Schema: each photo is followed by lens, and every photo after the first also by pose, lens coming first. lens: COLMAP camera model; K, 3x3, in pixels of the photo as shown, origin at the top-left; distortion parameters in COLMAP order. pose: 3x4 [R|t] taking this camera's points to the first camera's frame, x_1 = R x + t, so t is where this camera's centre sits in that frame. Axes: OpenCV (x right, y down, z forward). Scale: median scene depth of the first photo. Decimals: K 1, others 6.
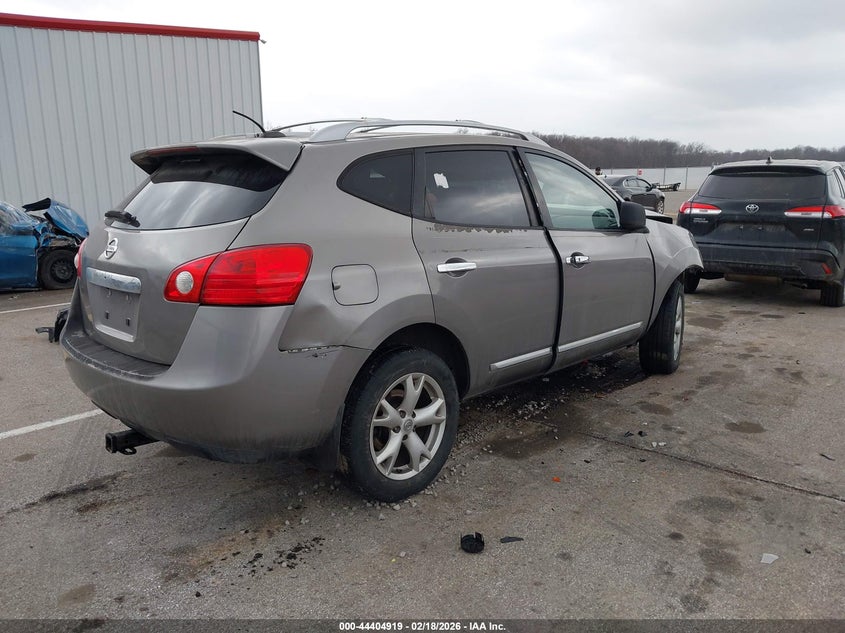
lens RADIAL K [[638.4, 0, 422.5], [0, 638.4, 316.5], [0, 0, 1]] dist [-0.000838, 0.004592]
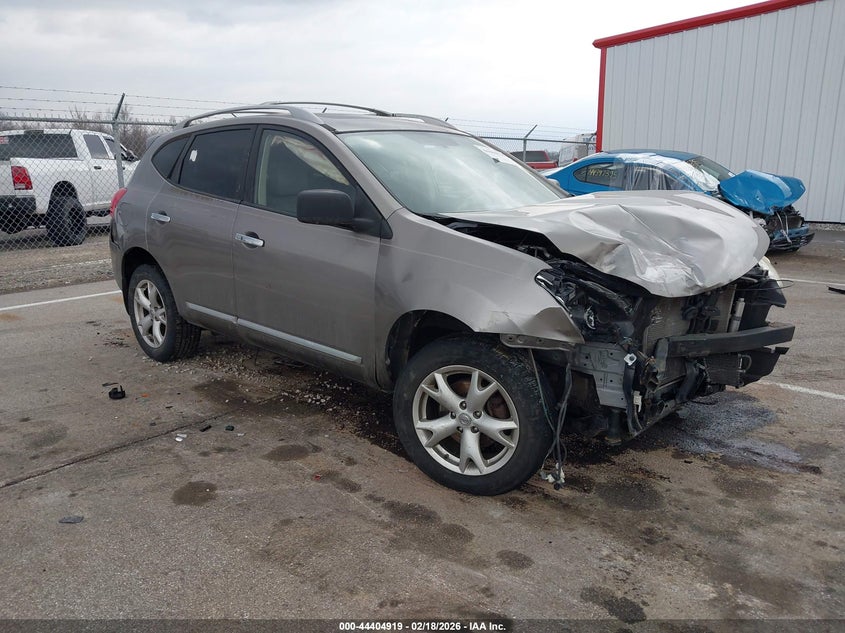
lens RADIAL K [[671.4, 0, 422.5], [0, 671.4, 316.5], [0, 0, 1]] dist [0.006459, 0.000785]
pose [[0.030707, 0.241042, -0.970029, 1.099346], [-0.195529, 0.953185, 0.230667, -0.230315], [0.980217, 0.182585, 0.076400, 1.042662]]
